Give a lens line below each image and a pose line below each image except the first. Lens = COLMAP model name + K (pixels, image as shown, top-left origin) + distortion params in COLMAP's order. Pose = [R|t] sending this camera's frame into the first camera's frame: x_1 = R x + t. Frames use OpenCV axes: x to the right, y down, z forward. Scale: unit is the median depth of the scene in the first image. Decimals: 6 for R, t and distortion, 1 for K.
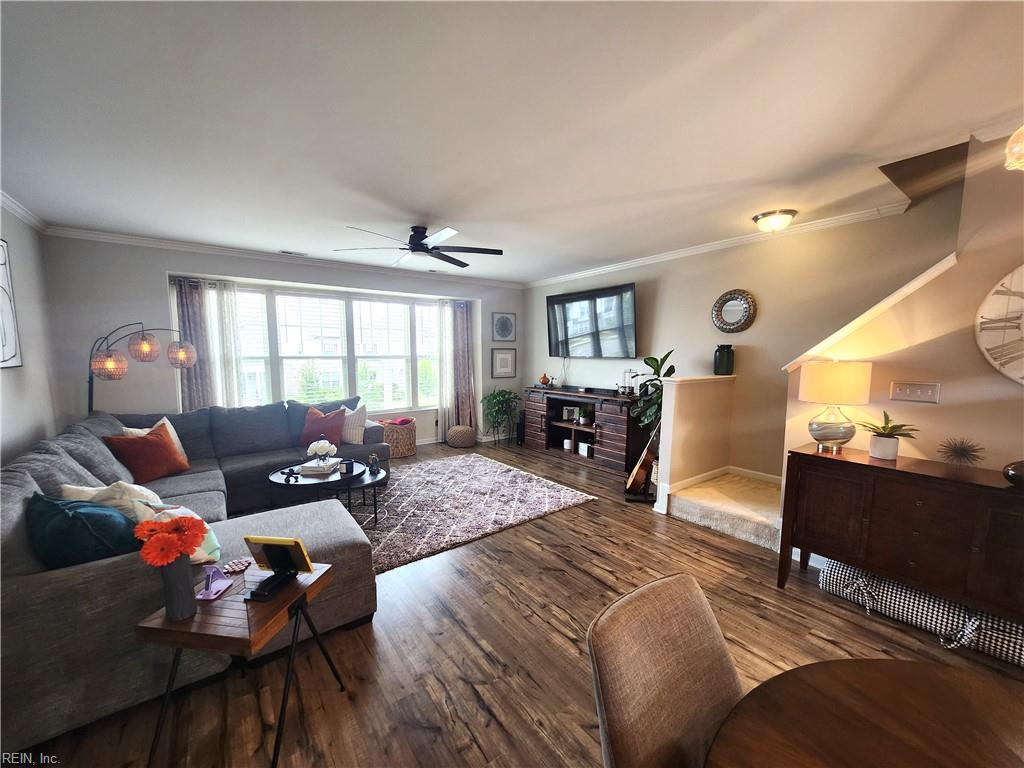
lens RADIAL K [[403.6, 0, 513.1], [0, 403.6, 396.4], [0, 0, 1]] dist [-0.005526, 0.000308]
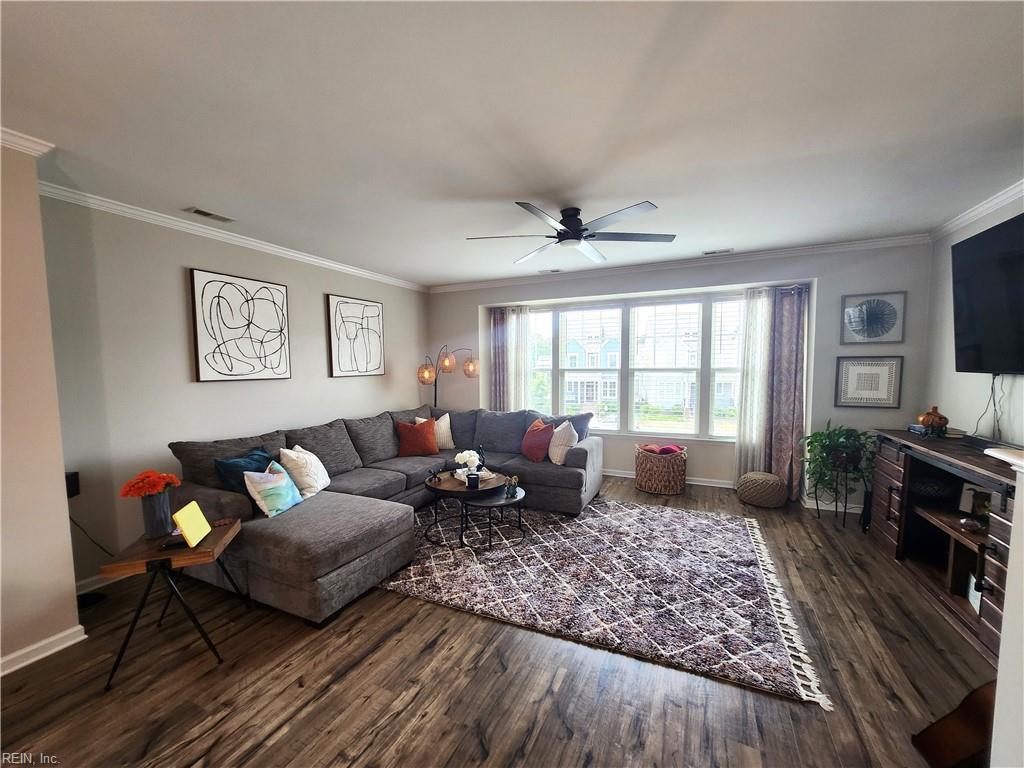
lens RADIAL K [[403.6, 0, 513.1], [0, 403.6, 396.4], [0, 0, 1]] dist [-0.005526, 0.000308]
pose [[0.473534, 0.063115, -0.878511, 0.300863], [-0.088338, 0.995803, 0.023925, -0.039535], [0.876334, 0.066277, 0.477122, 0.369526]]
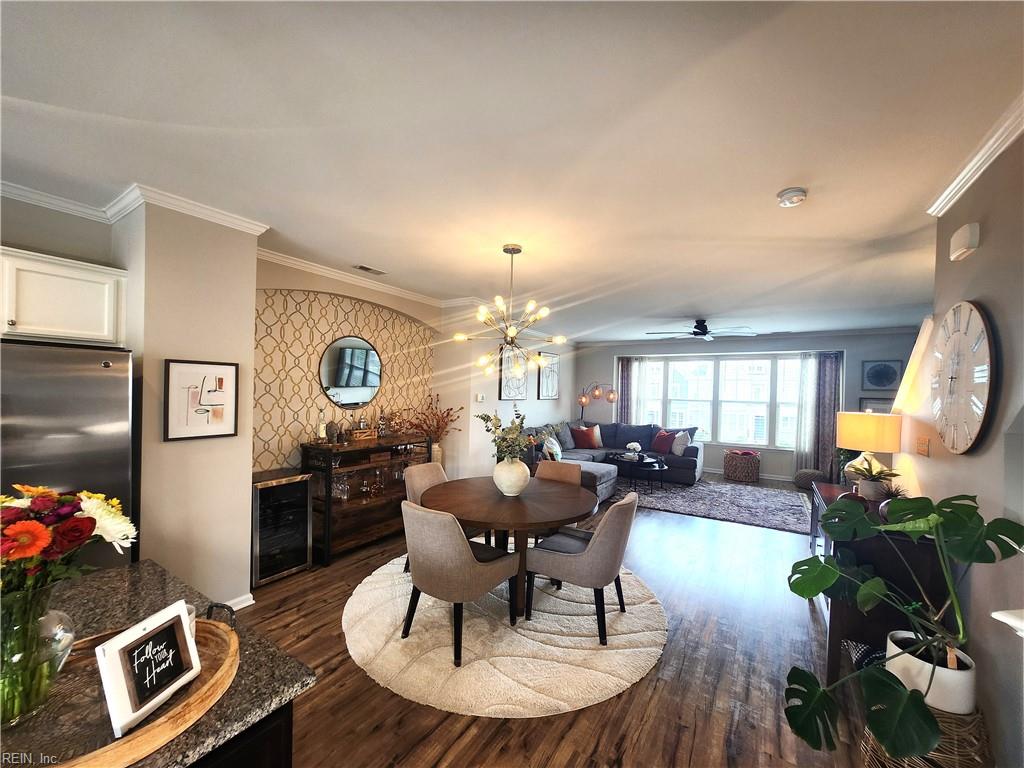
lens RADIAL K [[402.7, 0, 505.2], [0, 402.7, 394.7], [0, 0, 1]] dist [-0.010343, 0.000332]
pose [[0.345143, 0.018692, -0.938364, 0.682502], [-0.124357, 0.991897, -0.025982, 0.007261], [0.930275, 0.125659, 0.344671, -0.160314]]
